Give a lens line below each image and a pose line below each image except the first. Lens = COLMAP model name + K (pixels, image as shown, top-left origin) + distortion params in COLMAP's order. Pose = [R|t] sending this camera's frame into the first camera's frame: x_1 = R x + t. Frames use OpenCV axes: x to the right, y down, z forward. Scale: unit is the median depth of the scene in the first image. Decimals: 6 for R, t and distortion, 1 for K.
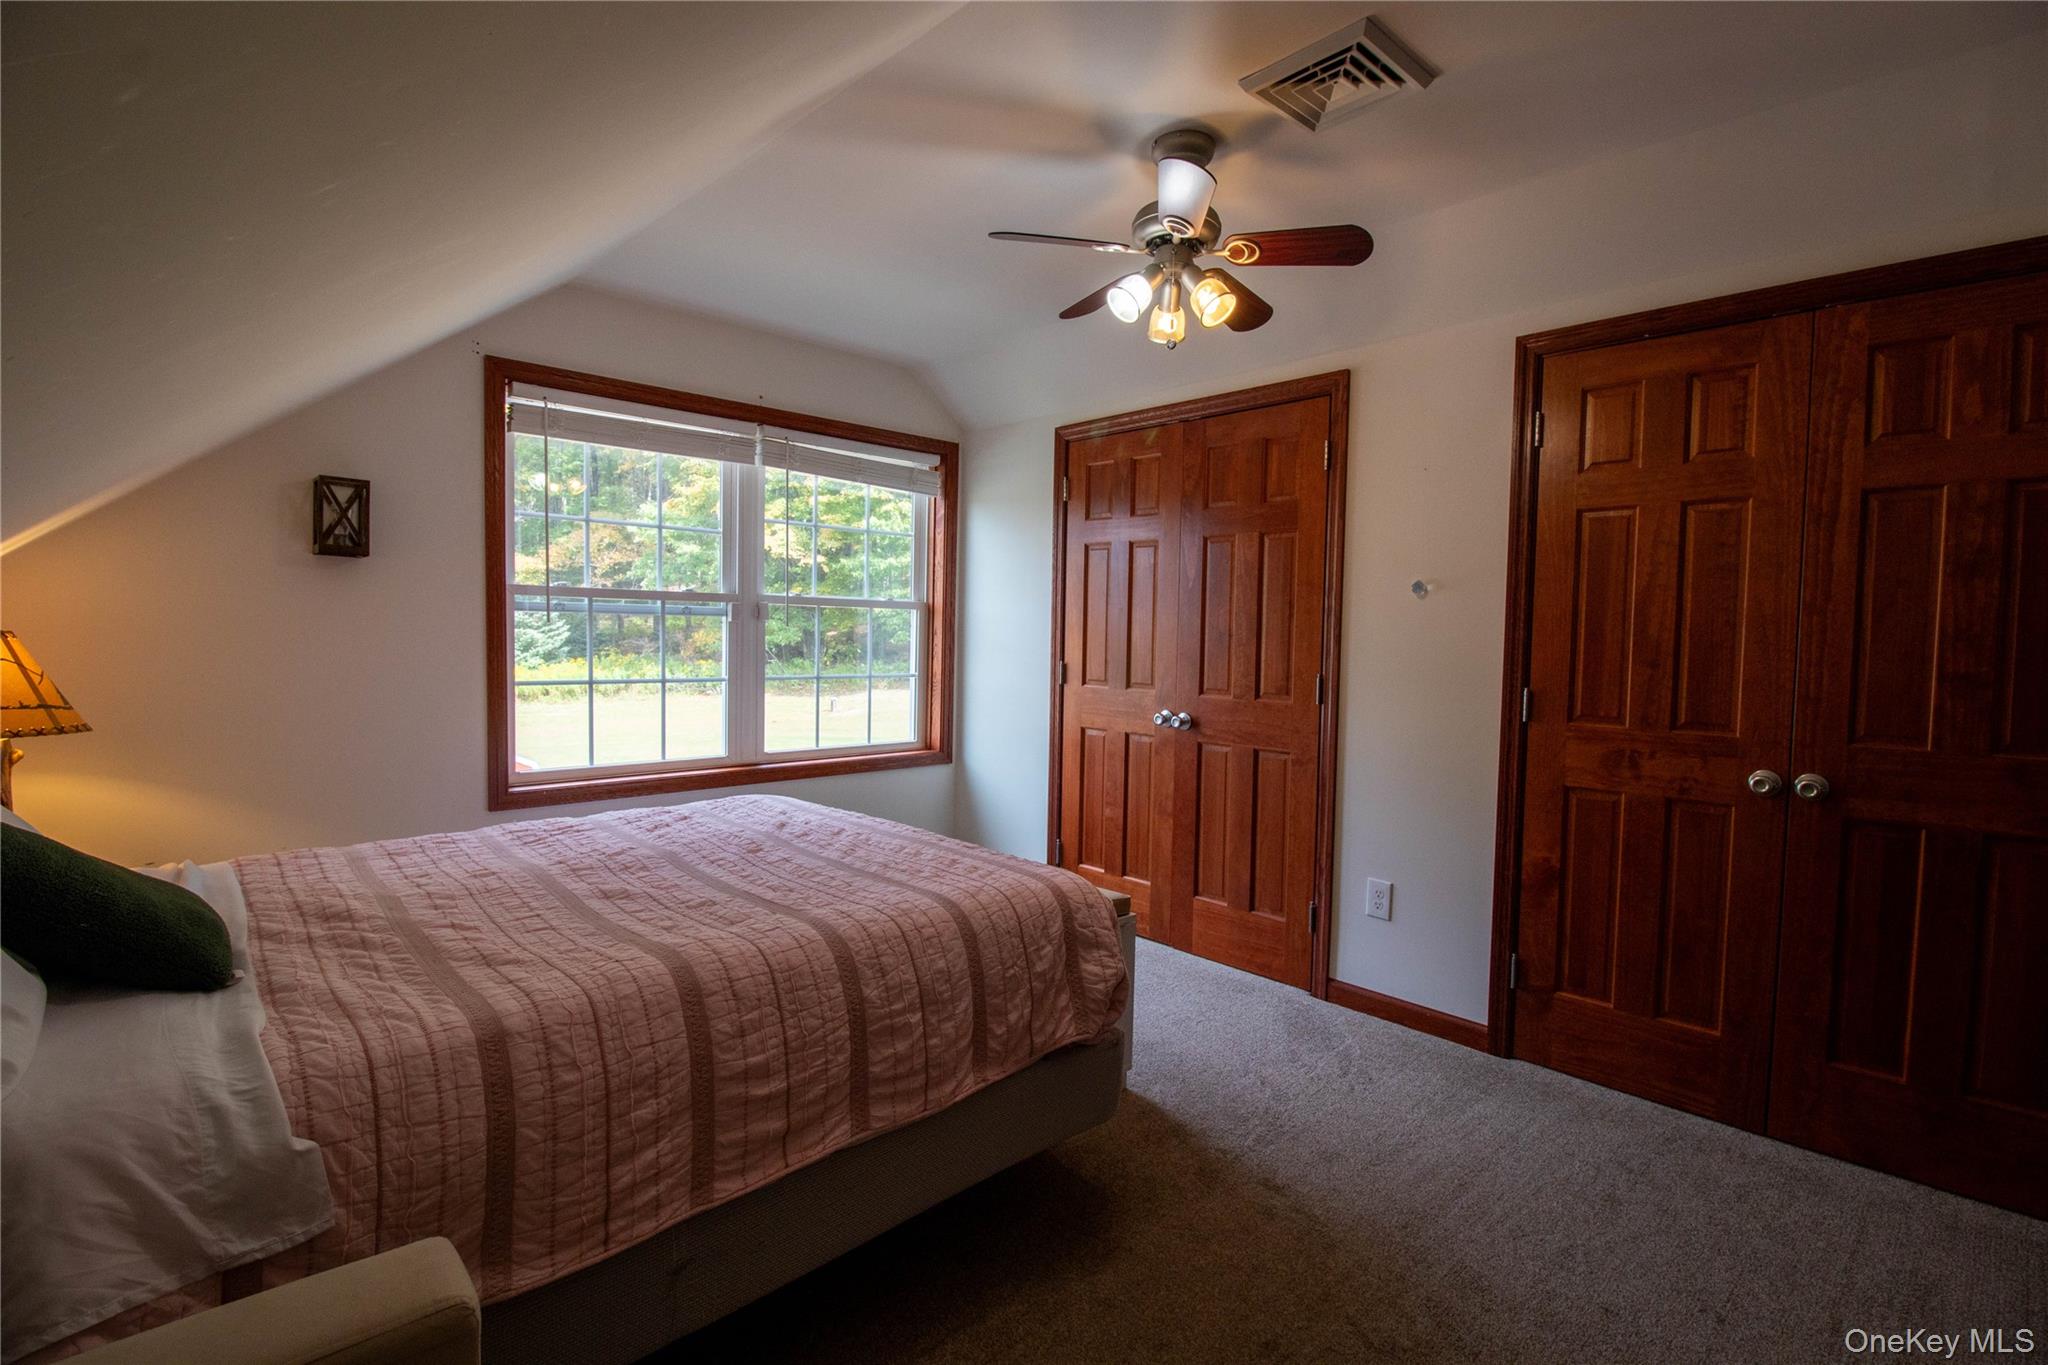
lens RADIAL K [[960.1, 0, 1023.1], [0, 960.1, 685.5], [0, 0, 1]] dist [-0.003524, -0.000818]
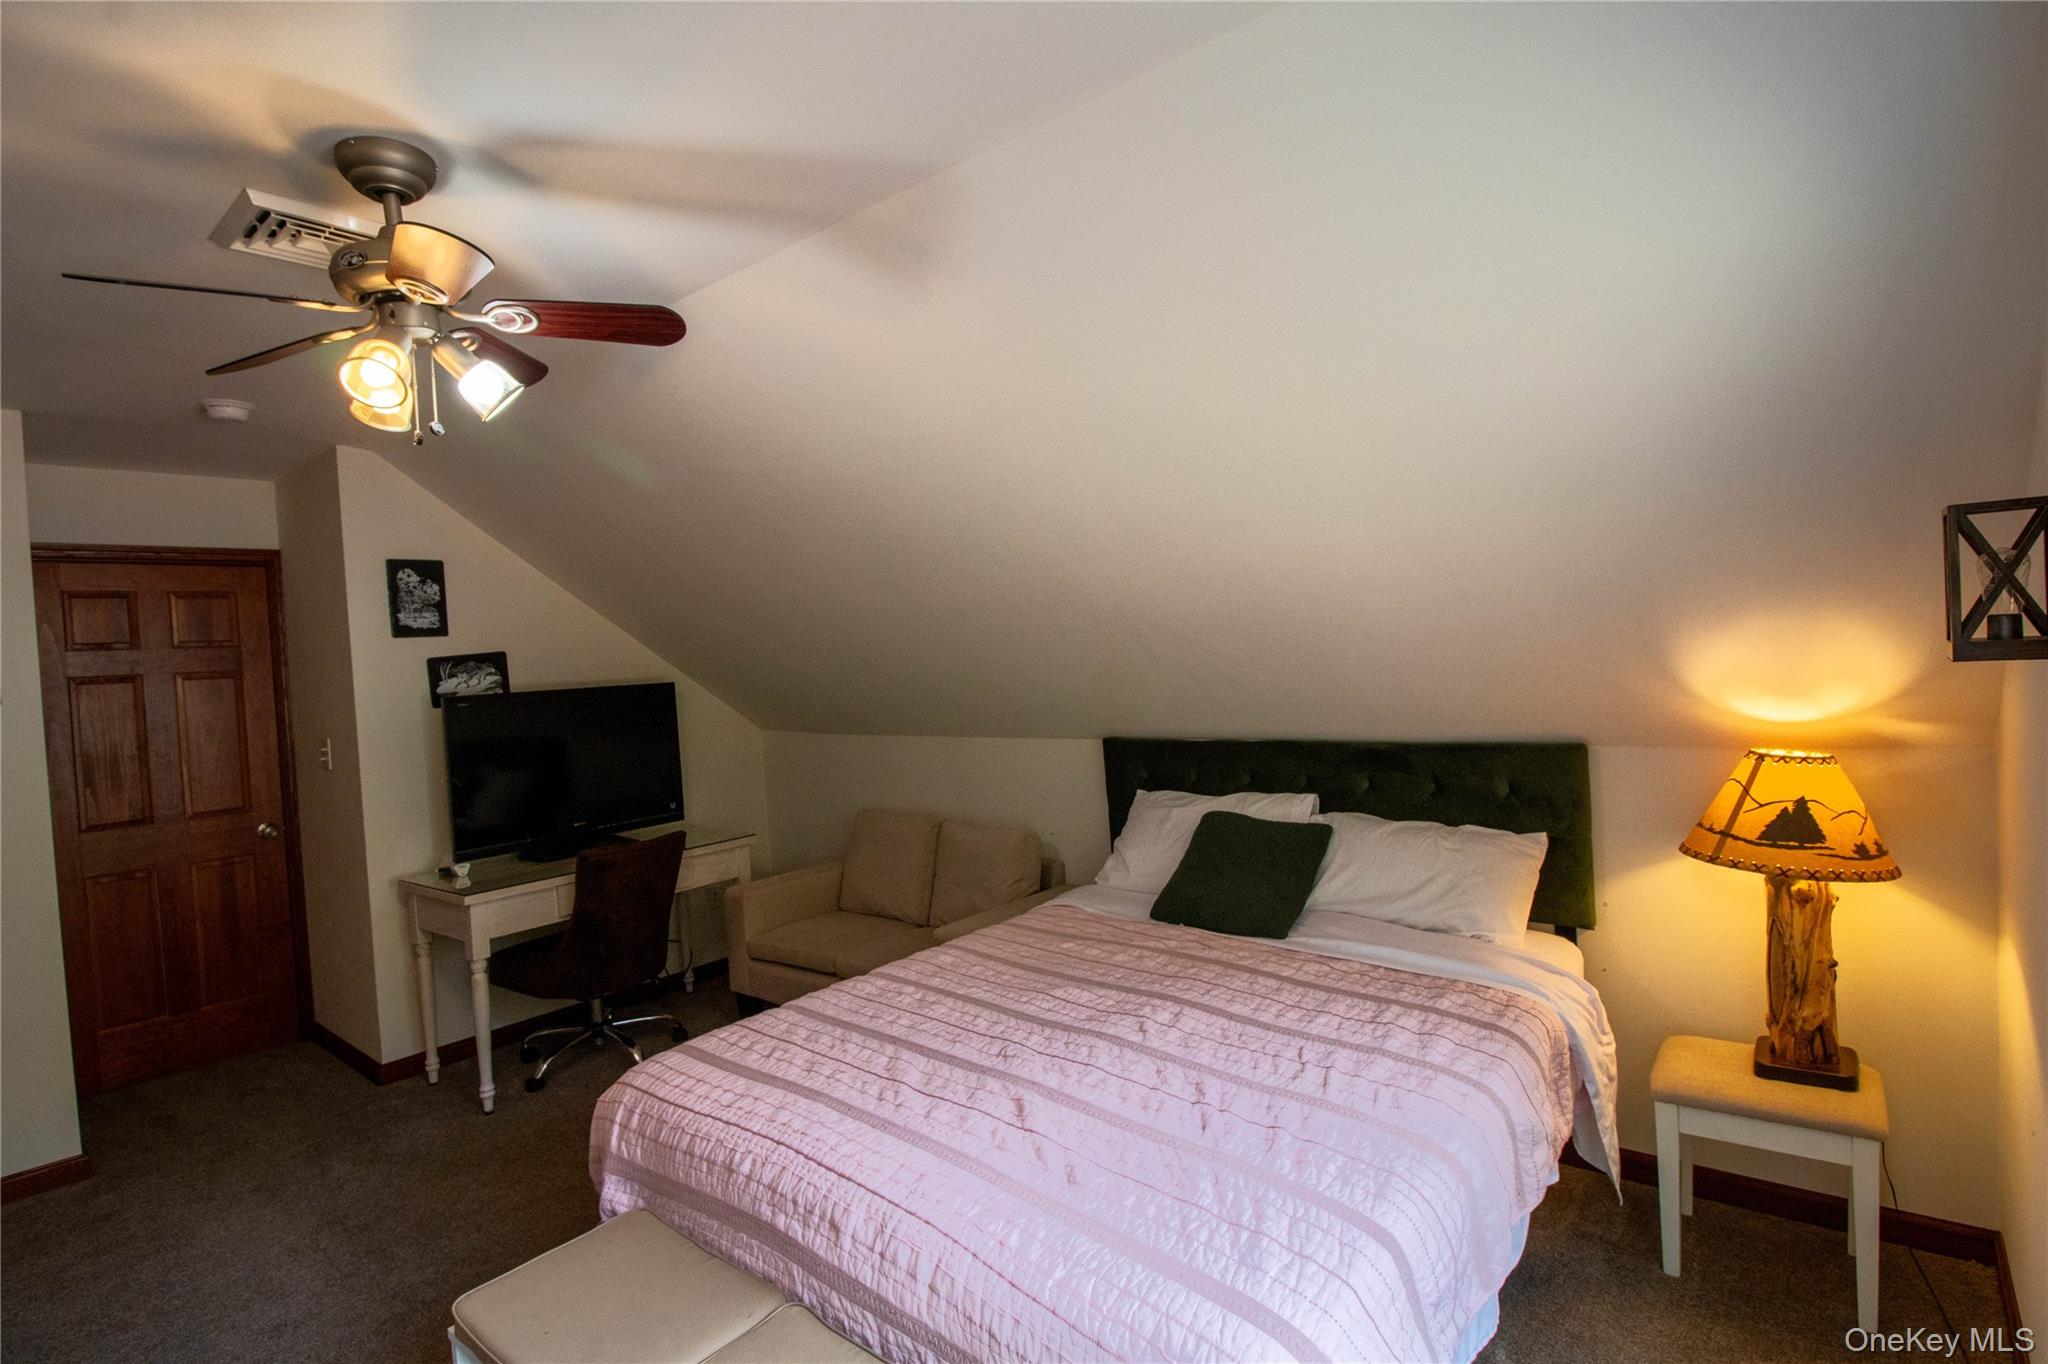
lens RADIAL K [[960.1, 0, 1024.4], [0, 960.1, 677.9], [0, 0, 1]] dist [-0.003524, -0.000818]
pose [[-0.990895, 0.035122, -0.129973, -0.158472], [0.026438, 0.997339, 0.067944, -0.173530], [0.132013, 0.063889, -0.989187, 1.432239]]
